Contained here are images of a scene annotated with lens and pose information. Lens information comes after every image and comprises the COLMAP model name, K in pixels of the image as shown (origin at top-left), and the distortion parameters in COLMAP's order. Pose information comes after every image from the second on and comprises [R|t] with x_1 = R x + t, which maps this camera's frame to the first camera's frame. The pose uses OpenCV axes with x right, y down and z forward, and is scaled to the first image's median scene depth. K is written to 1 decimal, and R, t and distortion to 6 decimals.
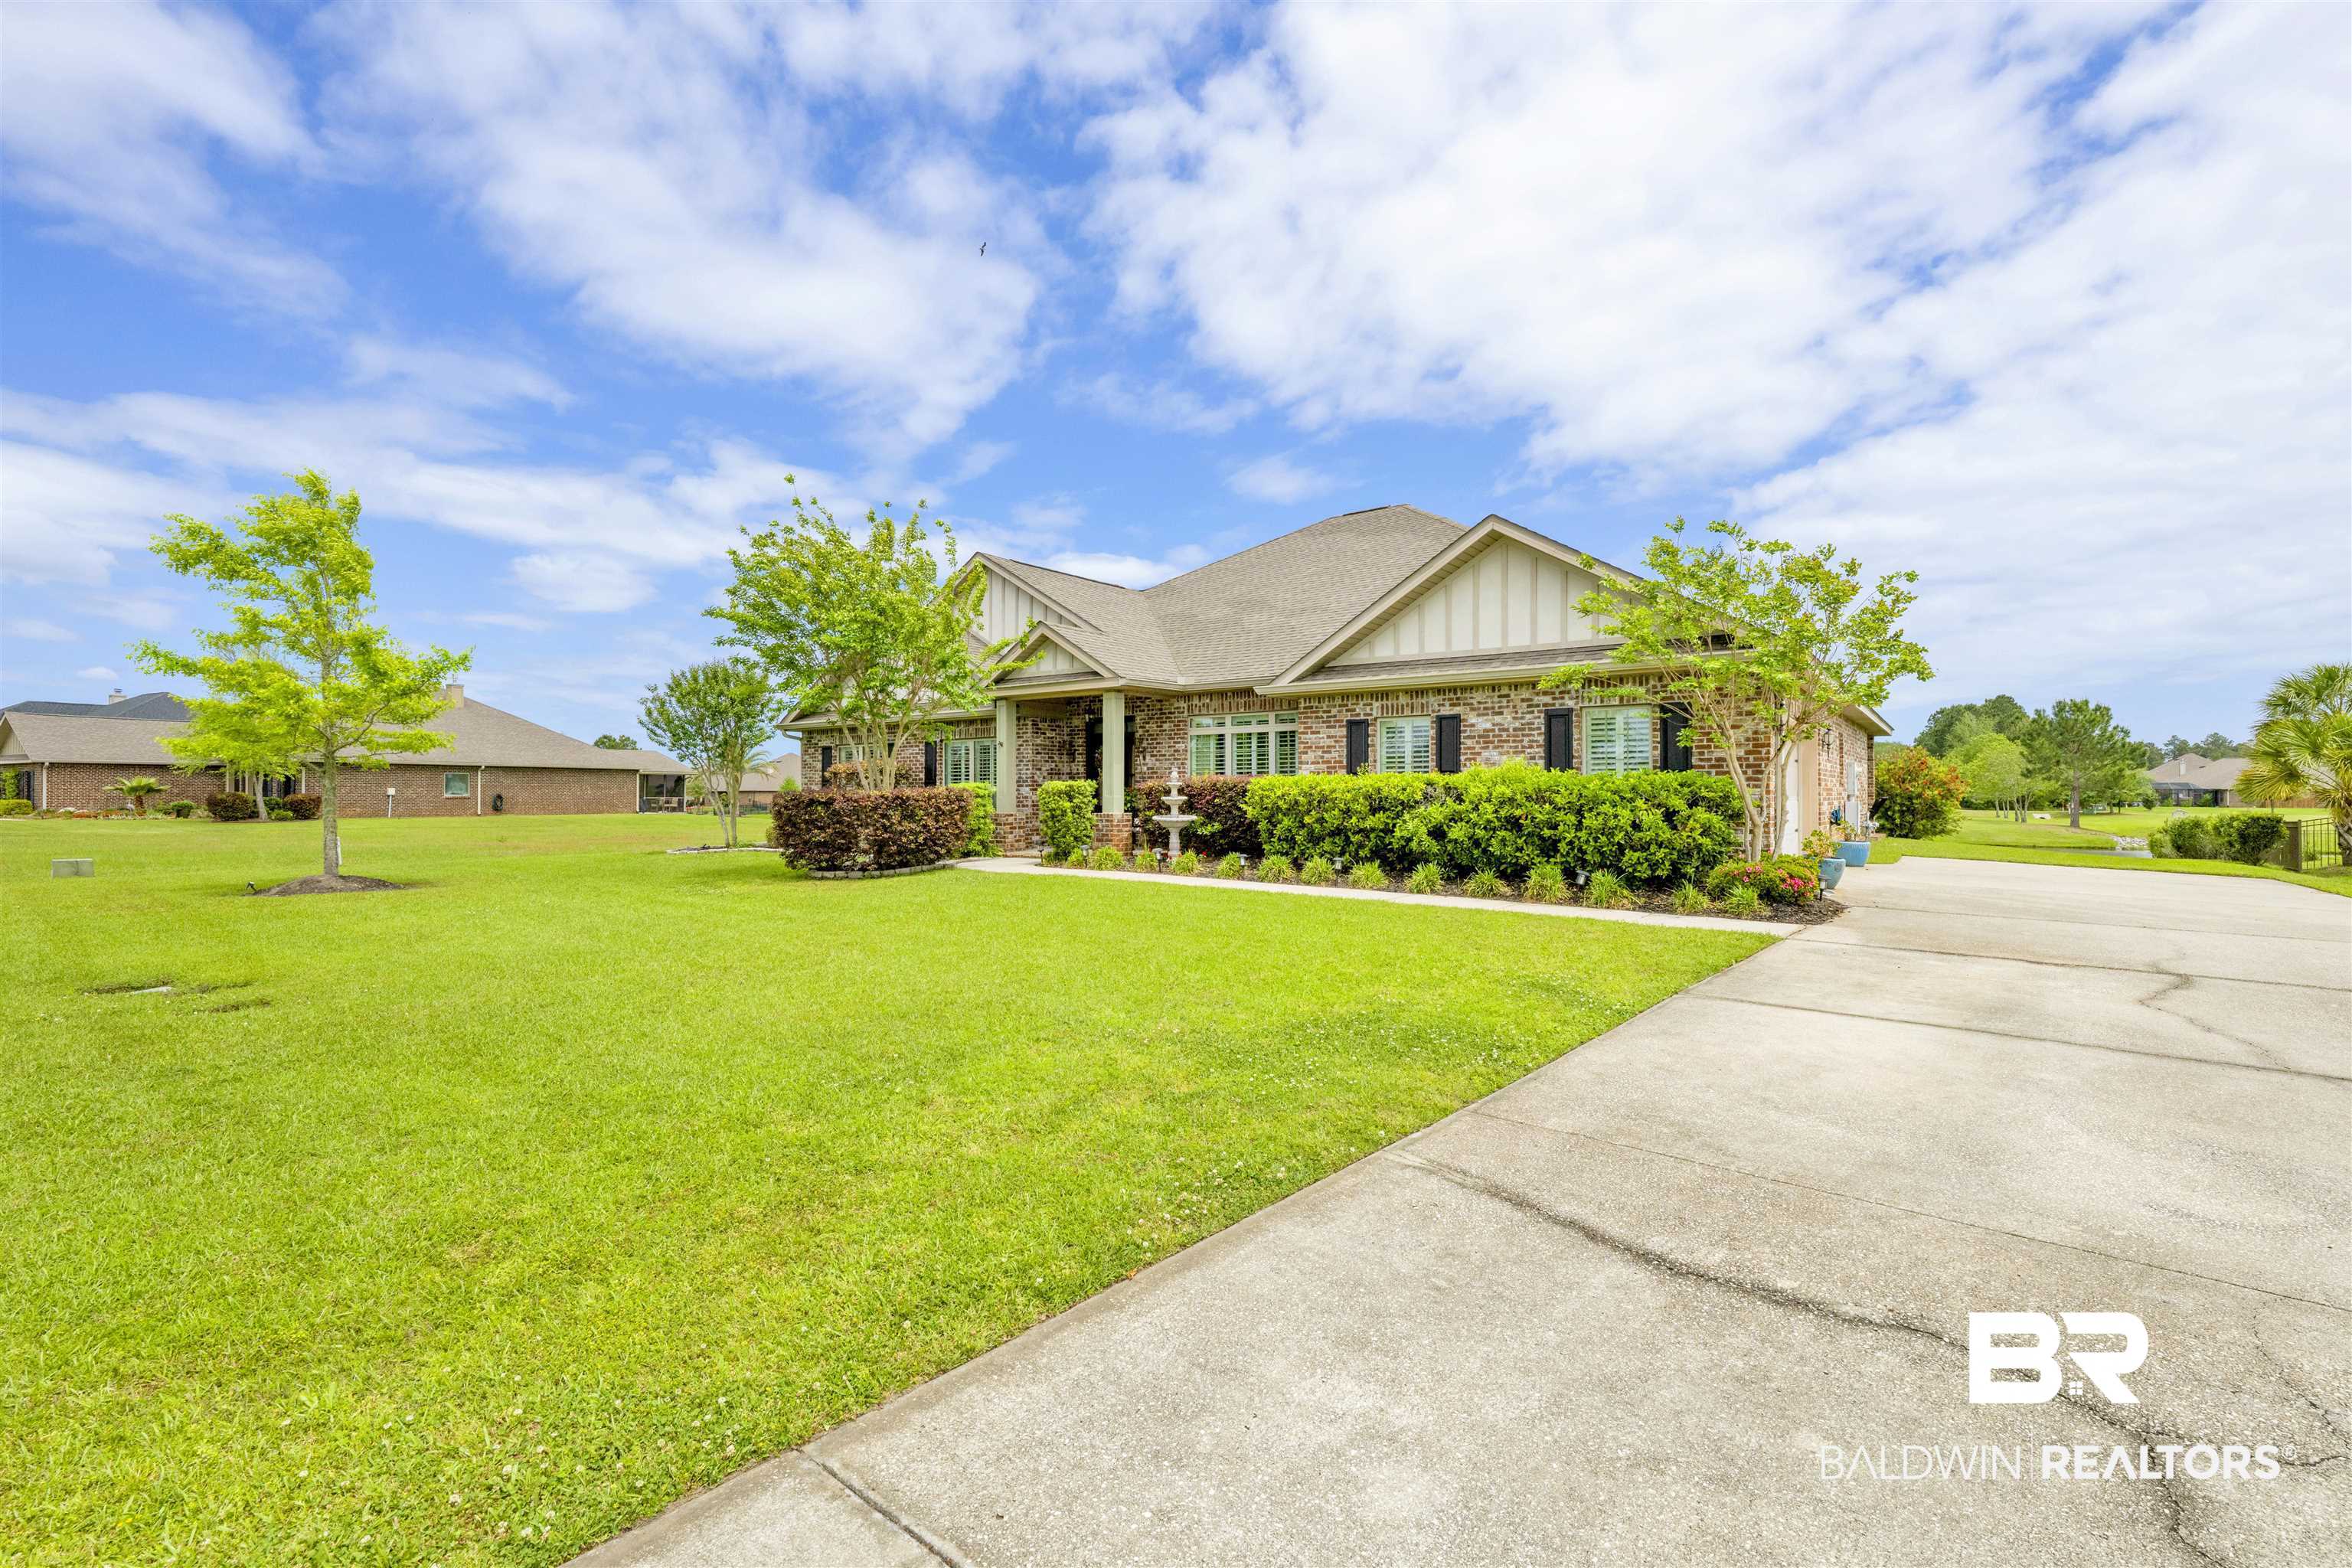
lens RADIAL K [[1045.3, 0, 1176.0], [0, 1045.3, 784.0], [0, 0, 1]] dist [-0.002421, -0.000089]
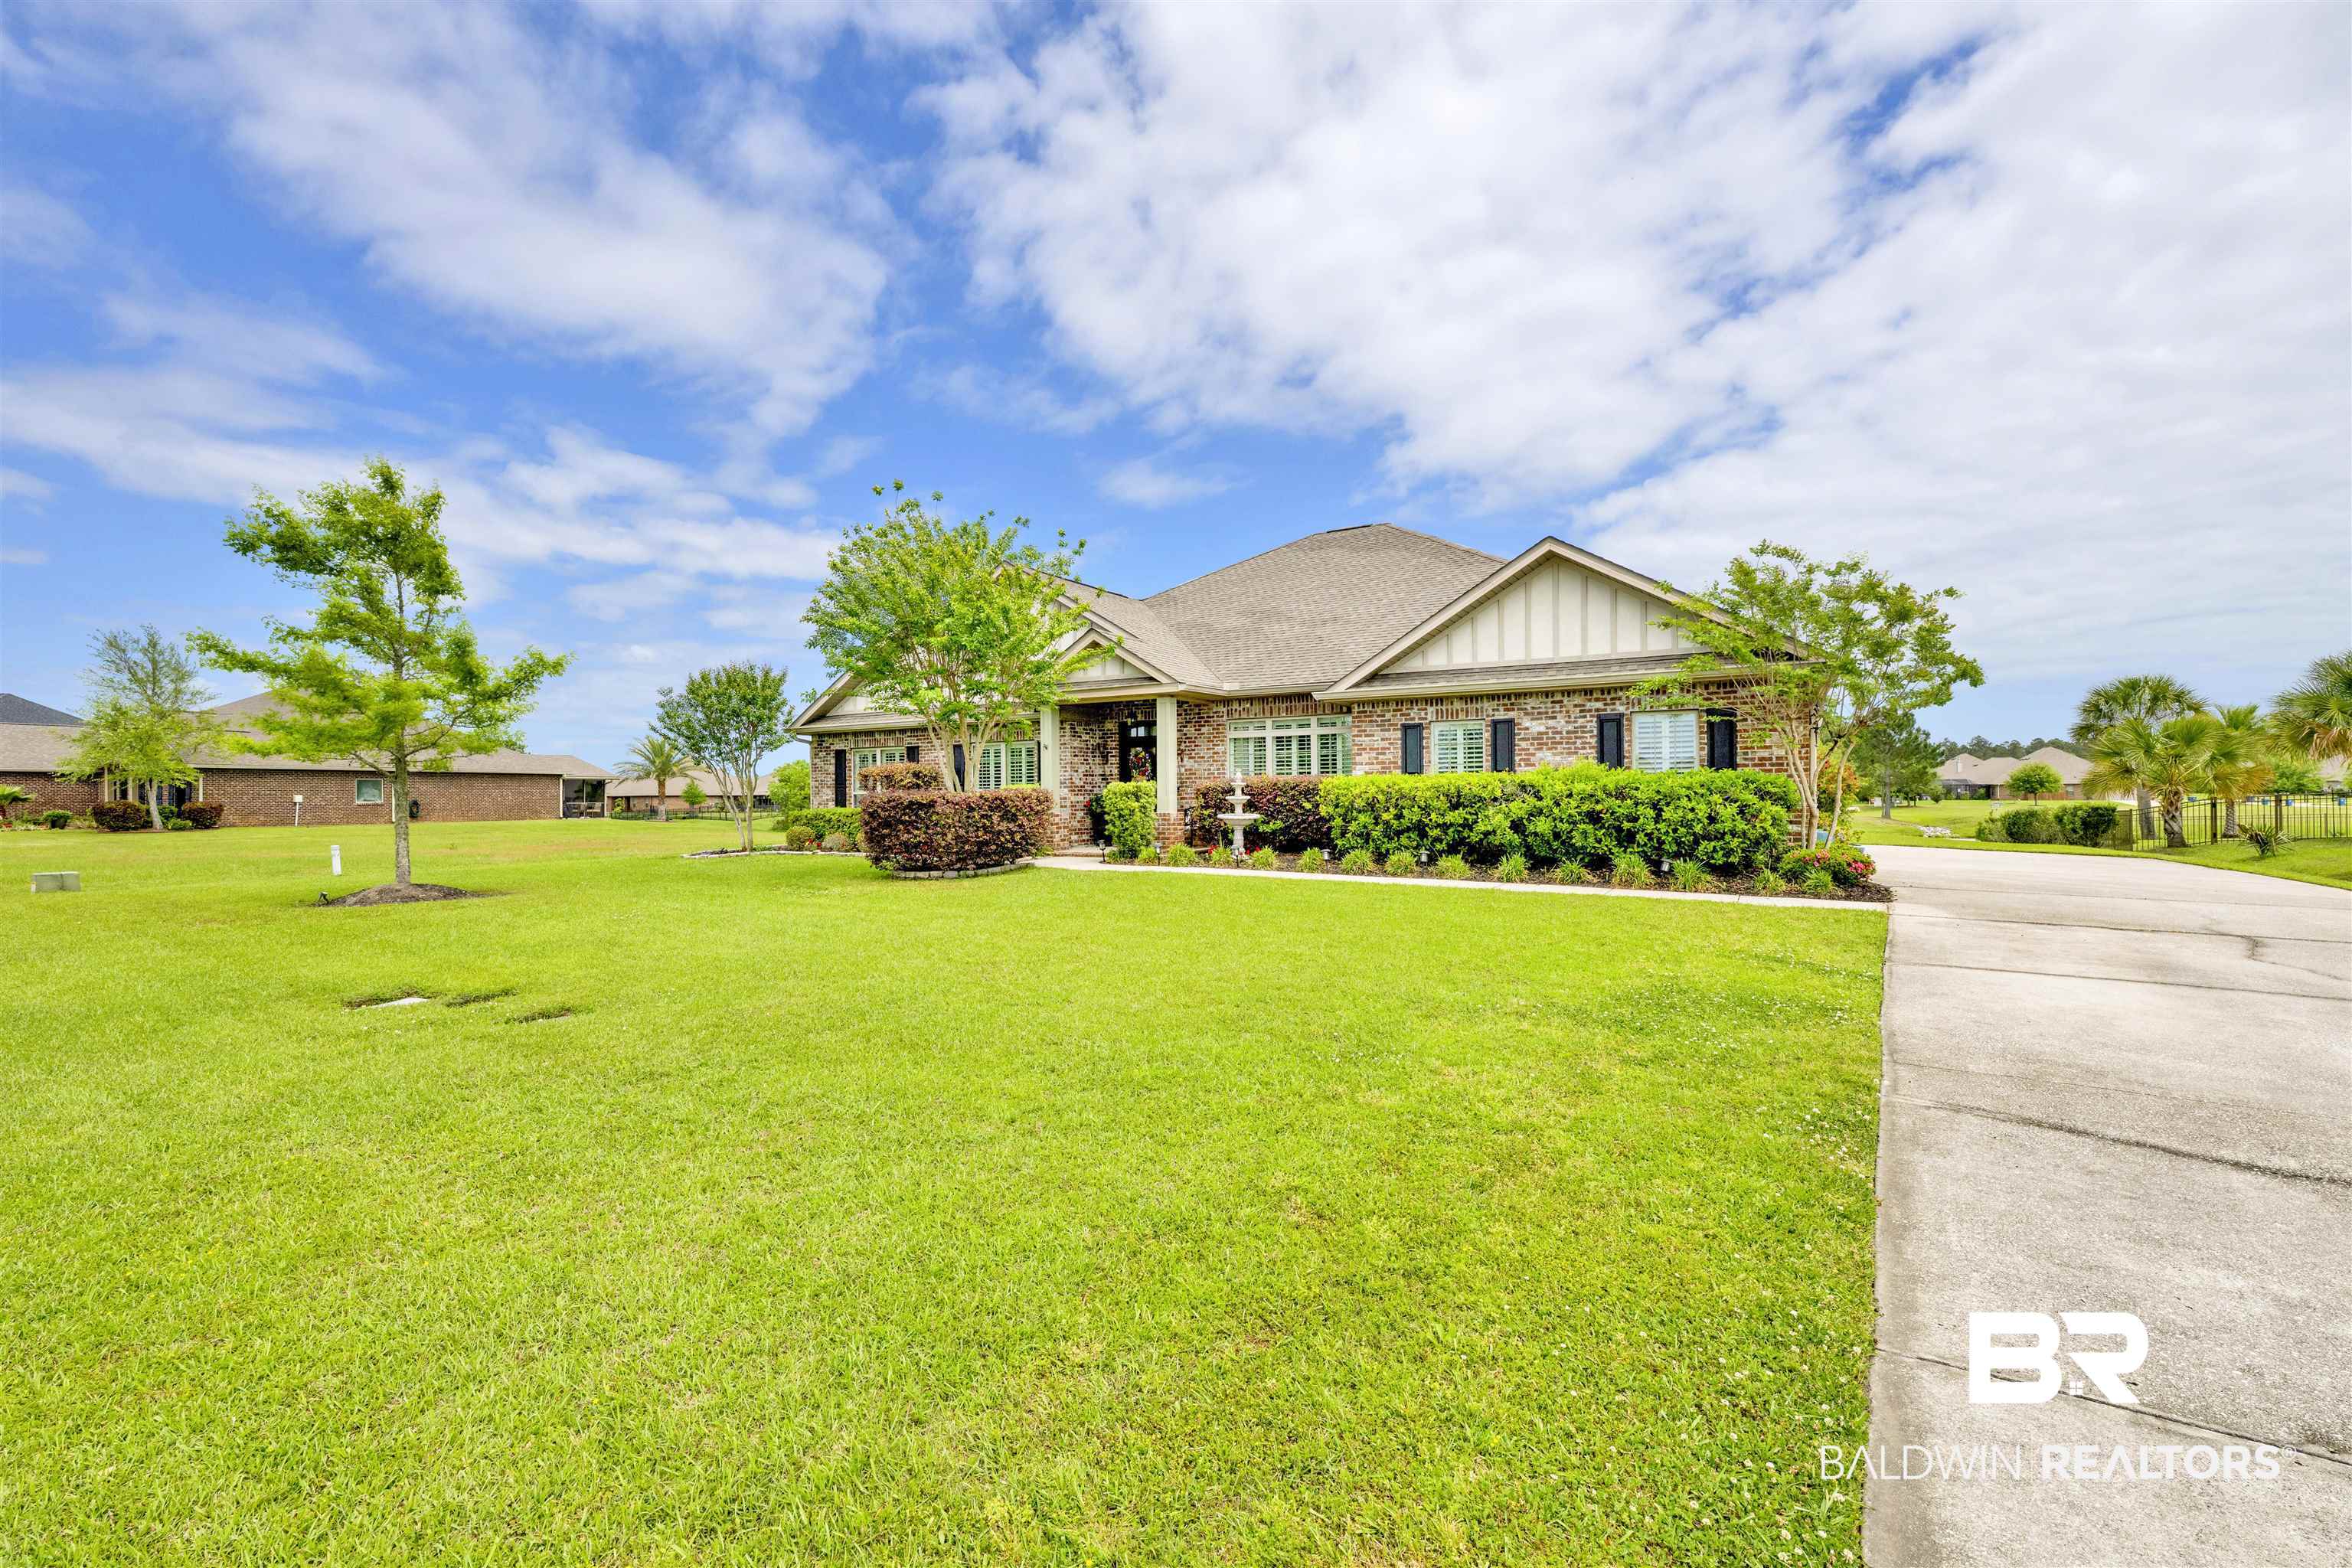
lens RADIAL K [[1005.6, 0, 1176.0], [0, 1005.6, 784.0], [0, 0, 1]] dist [0.000369, -0.000211]
pose [[0.993582, -0.006439, 0.112931, -0.194547], [0.006617, 0.999977, -0.001202, 0.000731], [-0.112920, 0.001941, 0.993602, -0.004347]]
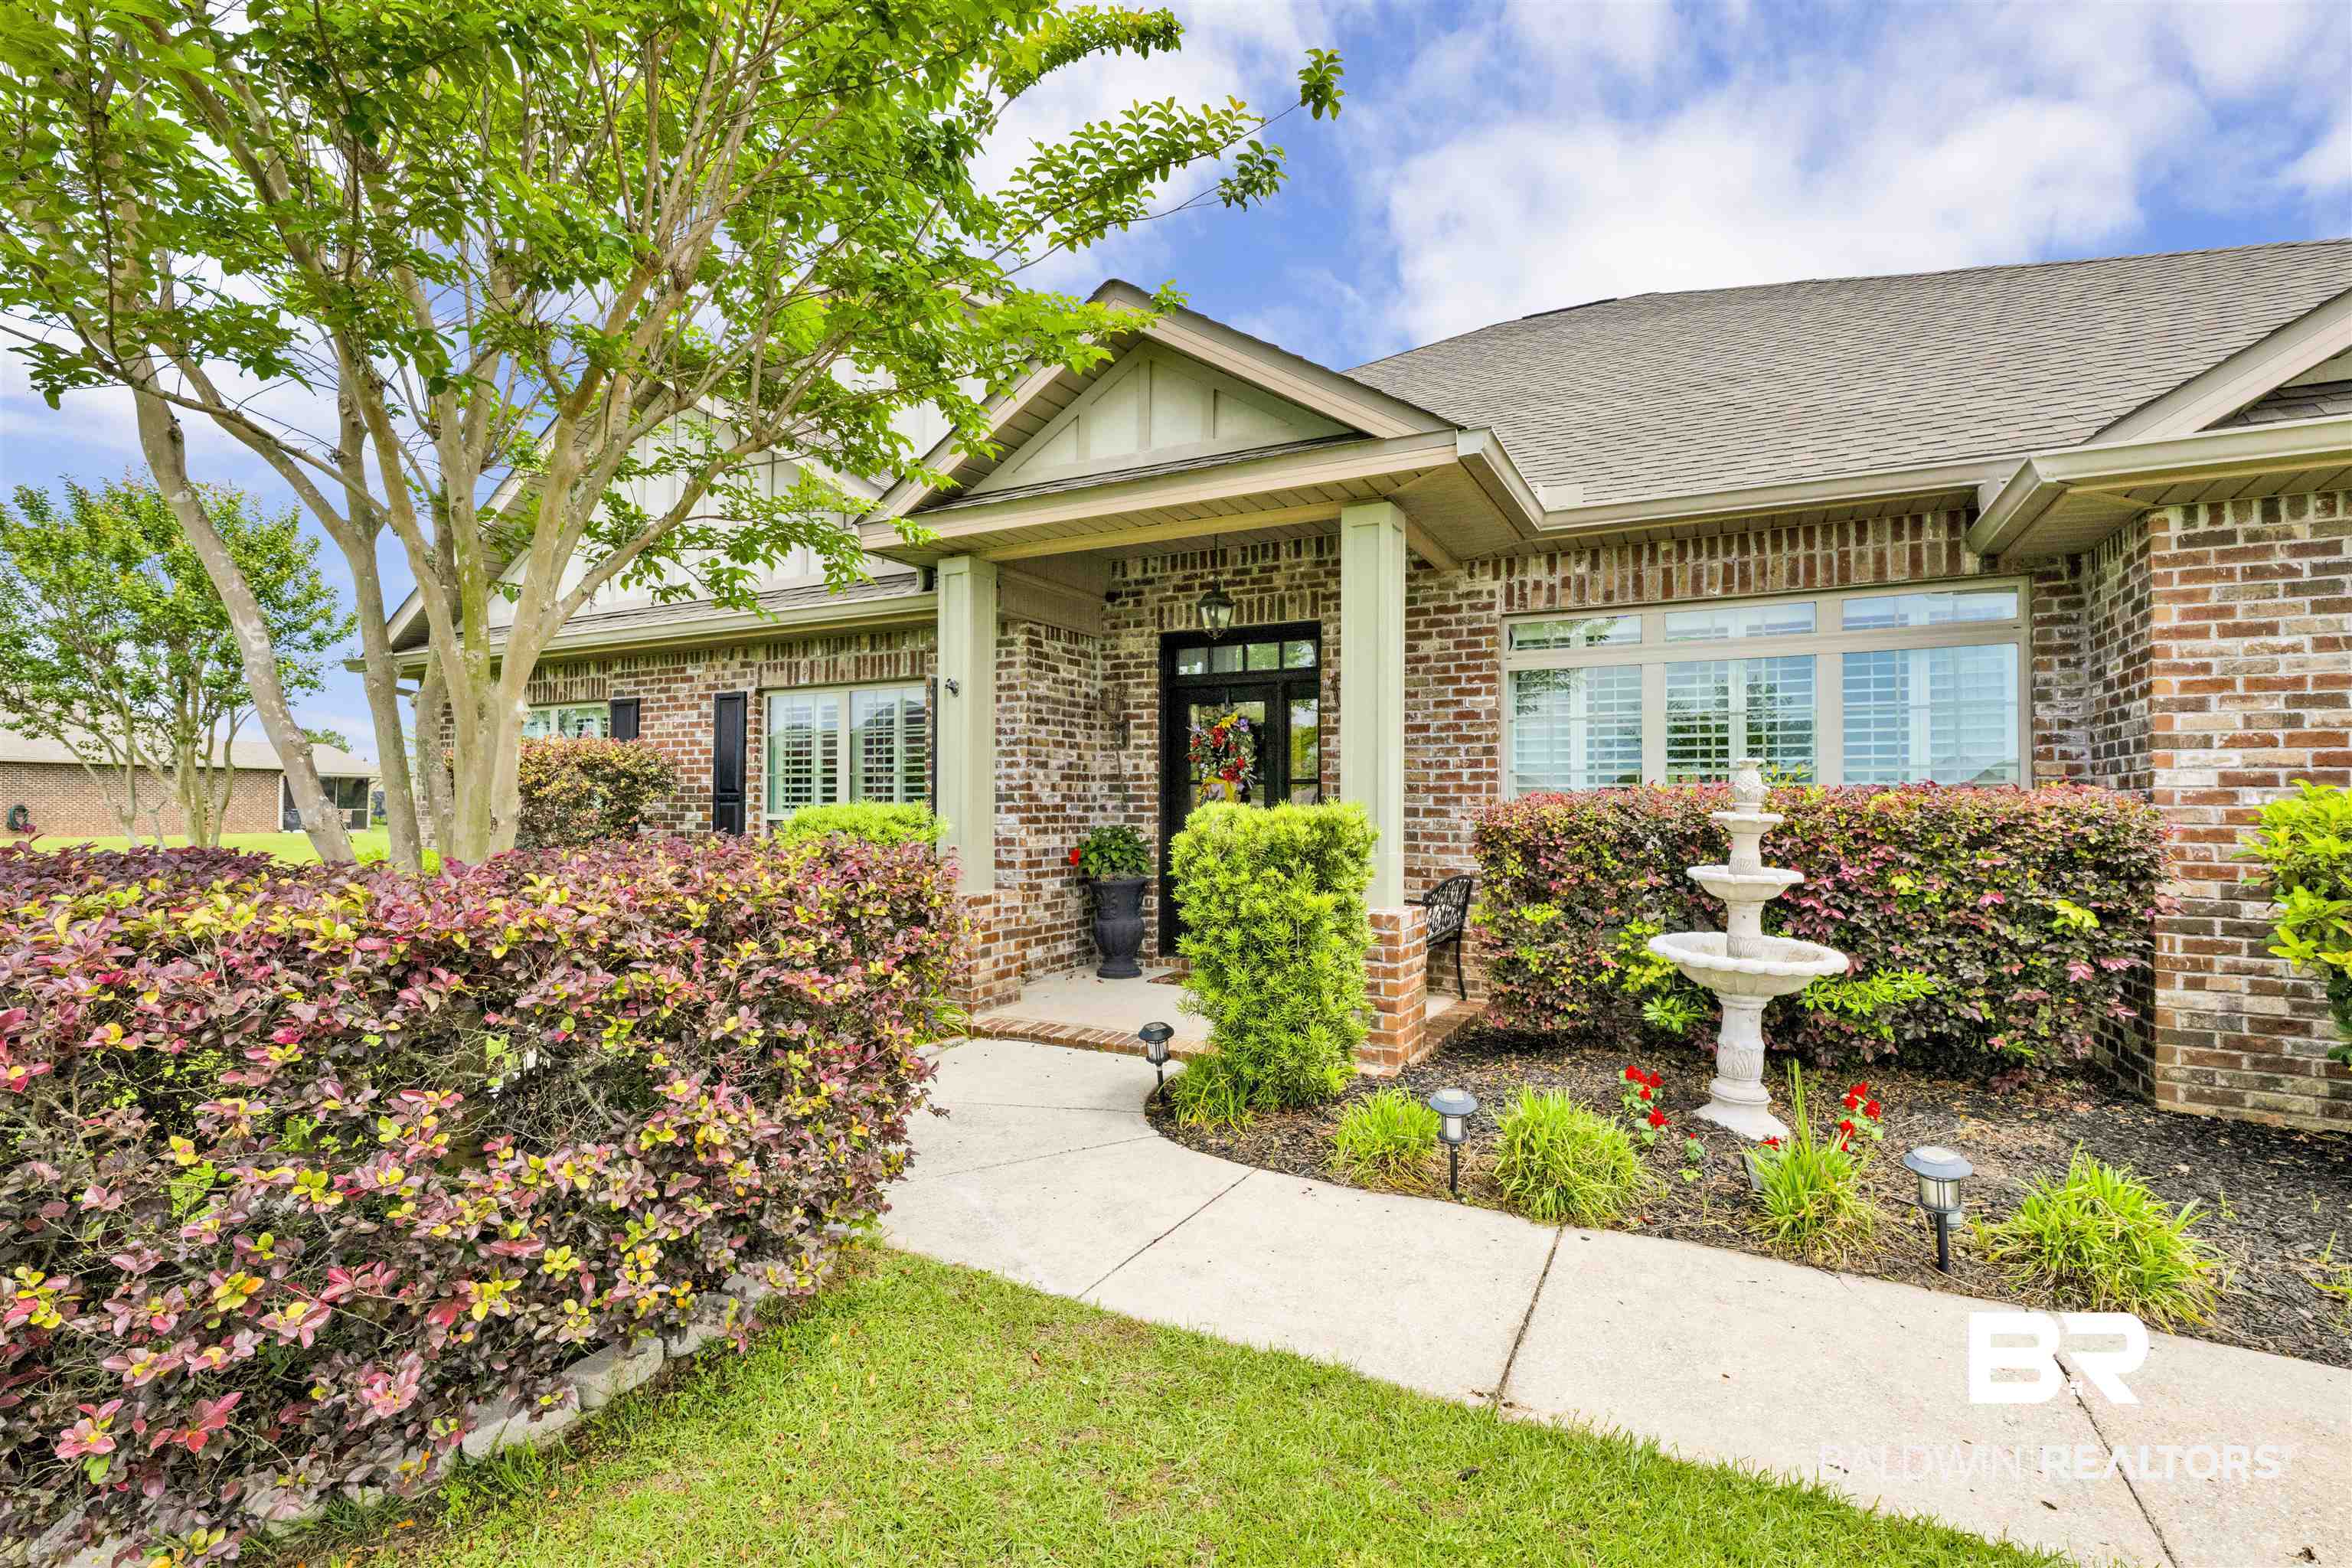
lens RADIAL K [[1045.3, 0, 1176.0], [0, 1045.3, 784.0], [0, 0, 1]] dist [-0.002421, -0.000089]
pose [[0.984549, 0.005097, 0.175032, -0.199807], [-0.004031, 0.999971, -0.006445, -0.006954], [-0.175060, 0.005640, 0.984542, 0.841658]]
